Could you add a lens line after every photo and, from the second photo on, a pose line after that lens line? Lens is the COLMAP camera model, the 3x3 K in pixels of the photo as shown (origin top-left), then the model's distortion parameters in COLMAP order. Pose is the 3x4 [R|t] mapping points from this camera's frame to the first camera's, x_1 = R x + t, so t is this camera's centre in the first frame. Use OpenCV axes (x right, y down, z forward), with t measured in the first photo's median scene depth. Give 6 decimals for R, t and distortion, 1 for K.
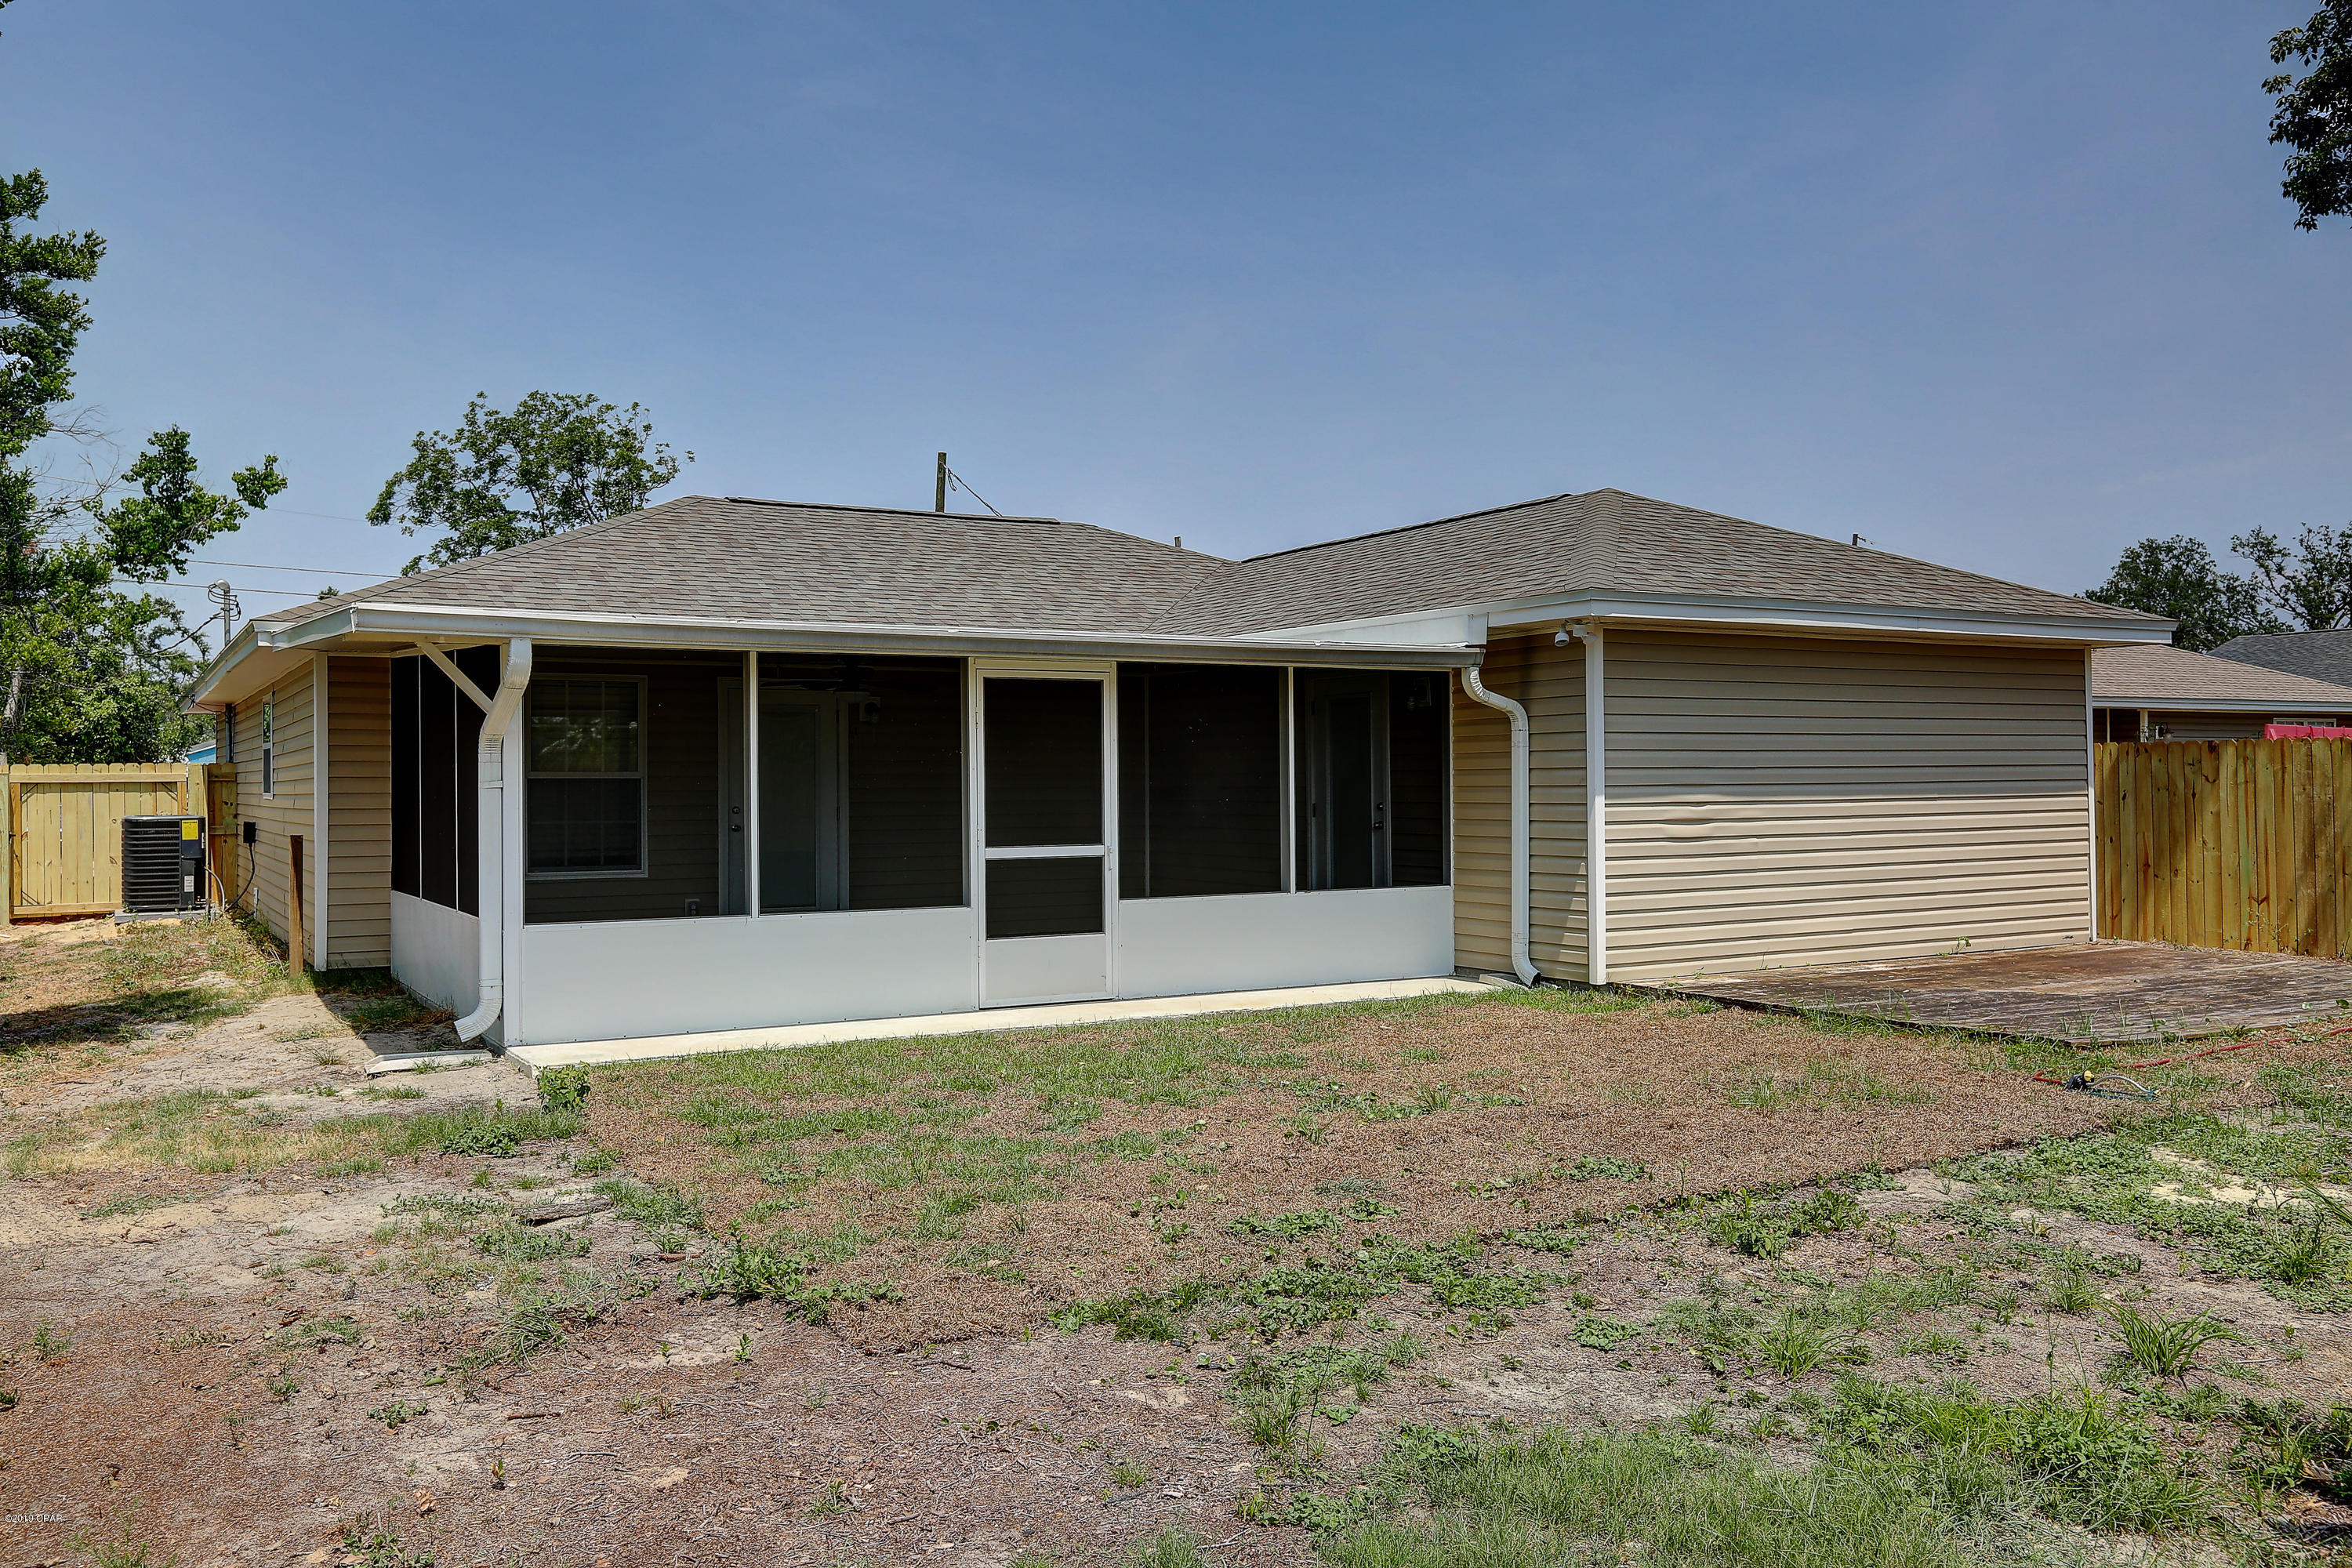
lens RADIAL K [[1866.3, 0, 1176.0], [0, 1866.3, 791.3], [0, 0, 1]] dist [-0.000474, 0.004598]
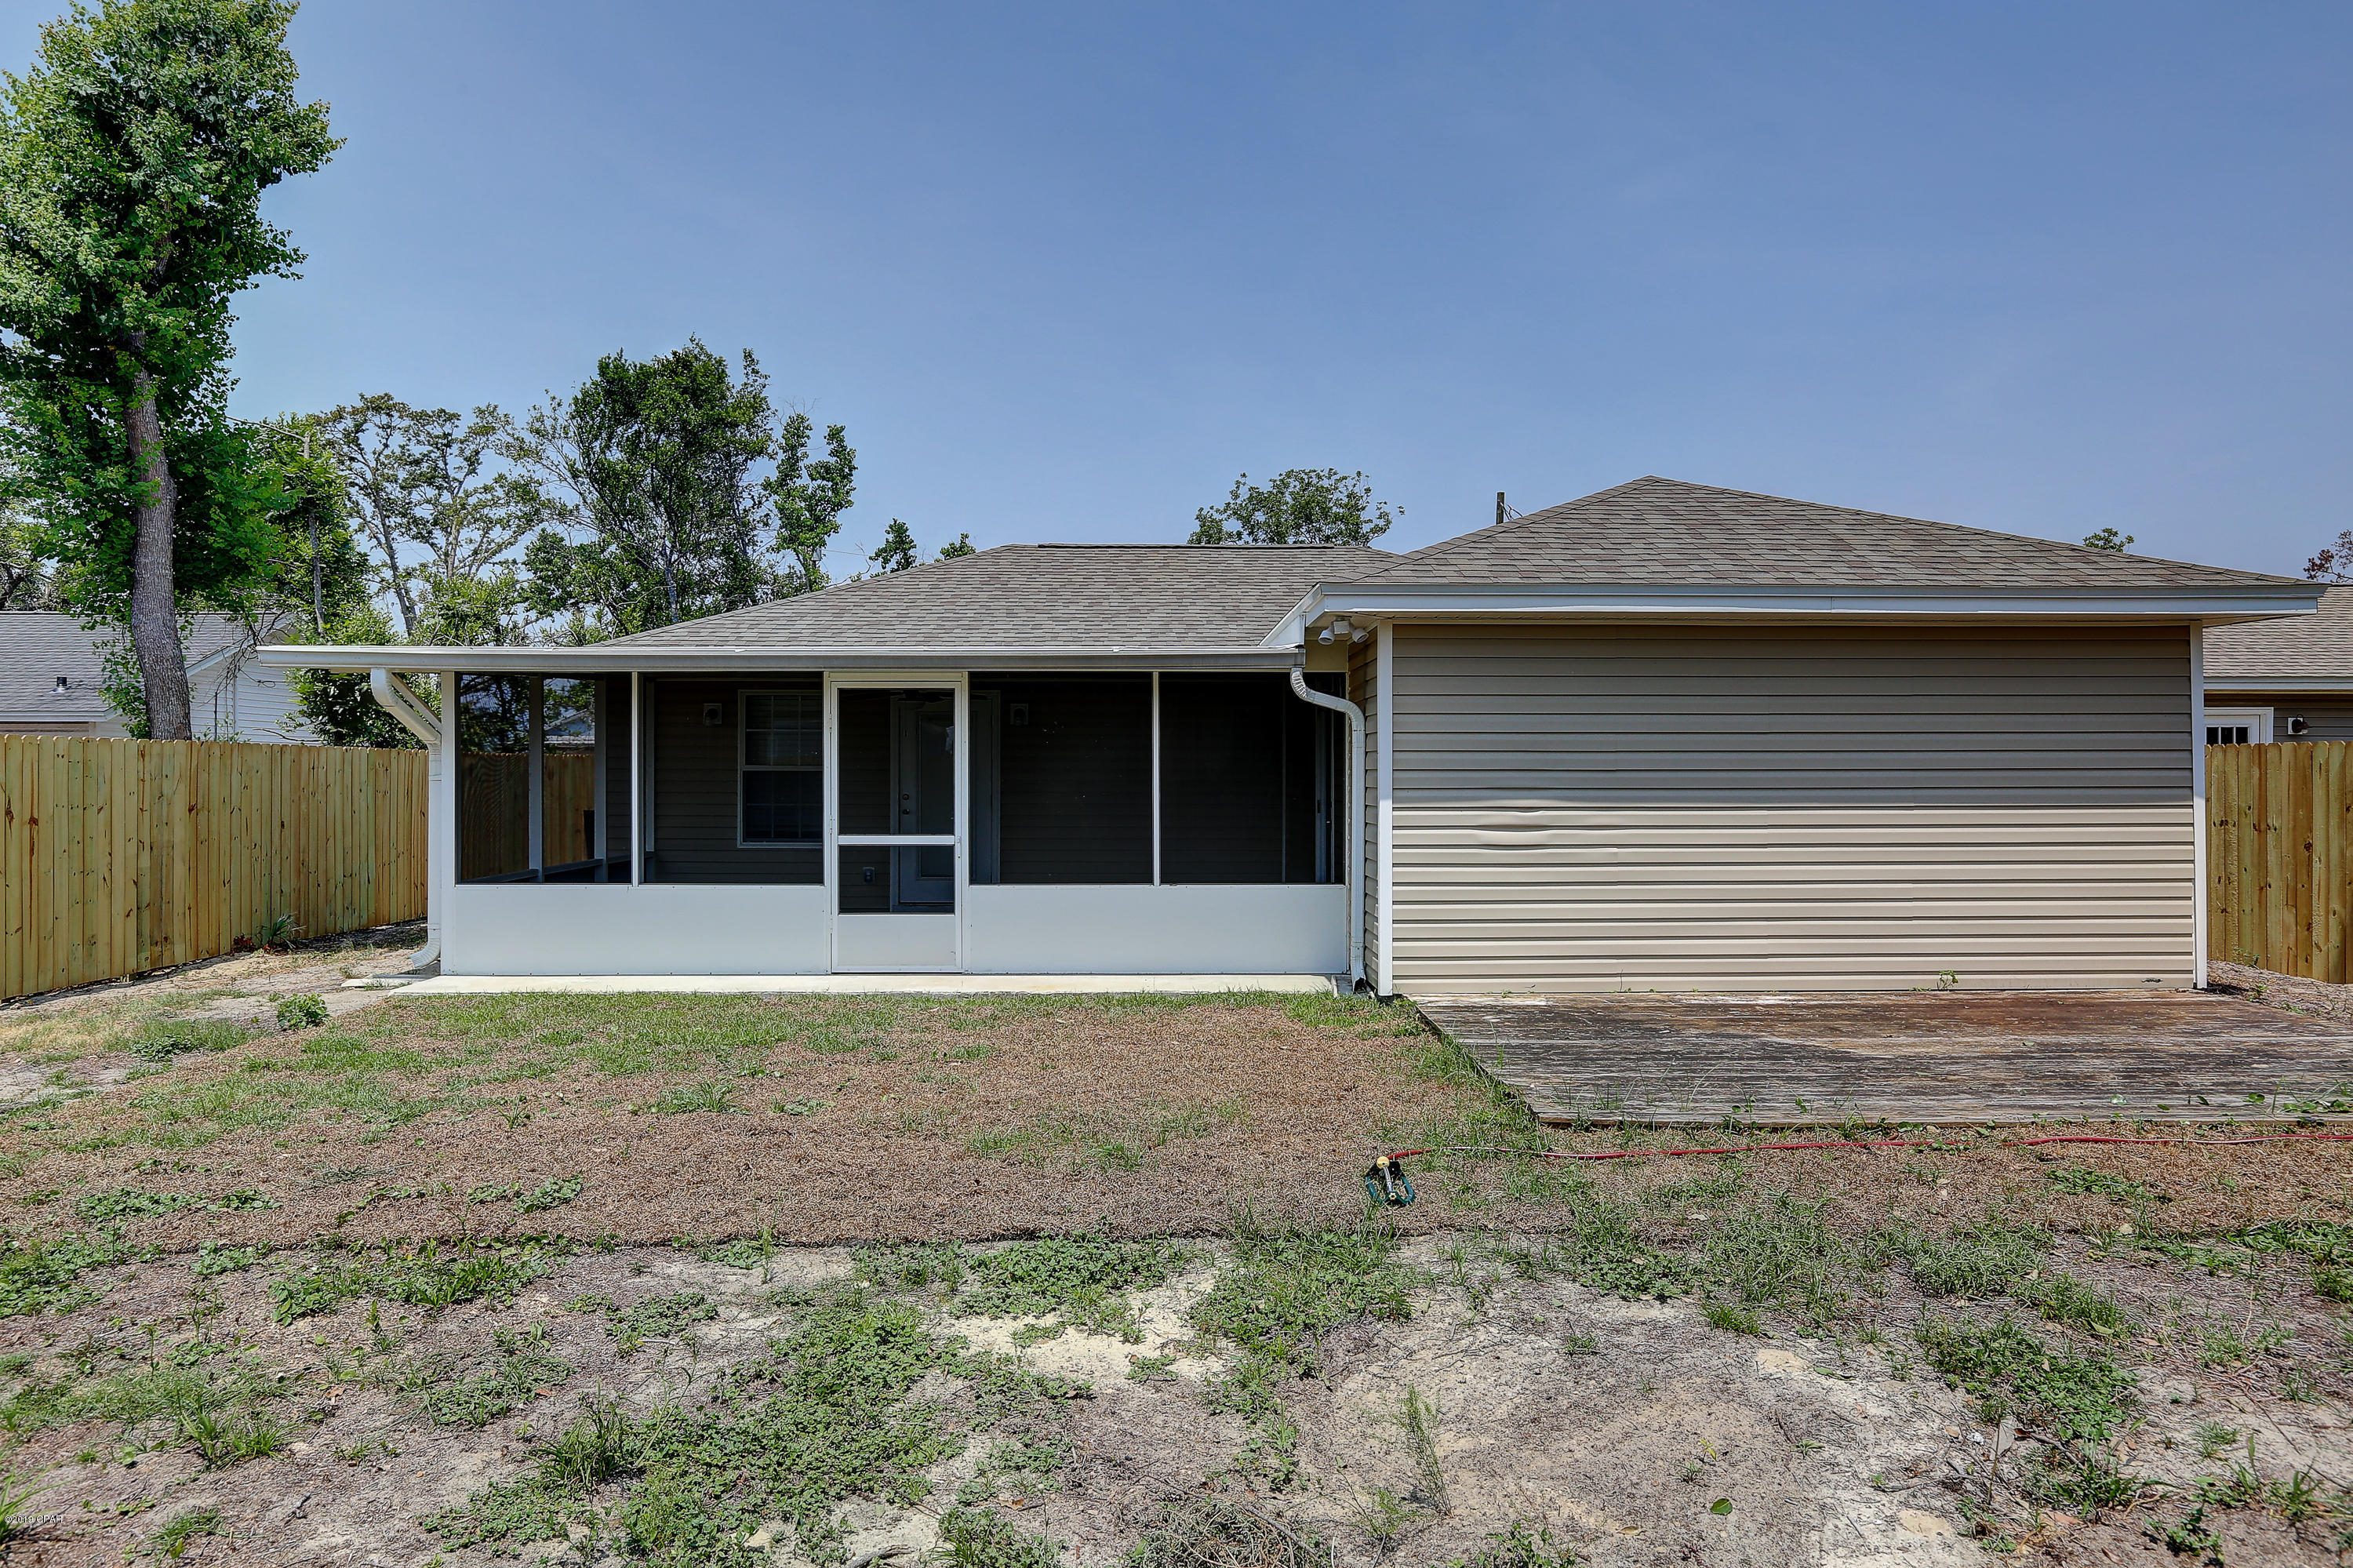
lens RADIAL K [[1520.9, 0, 1180.3], [0, 1520.9, 781.0], [0, 0, 1]] dist [-0.060485, 0.001032]
pose [[0.869461, 0.010003, -0.493900, 0.520578], [-0.010175, 0.999945, 0.002341, -0.007242], [0.493896, 0.002990, 0.869516, 0.270696]]
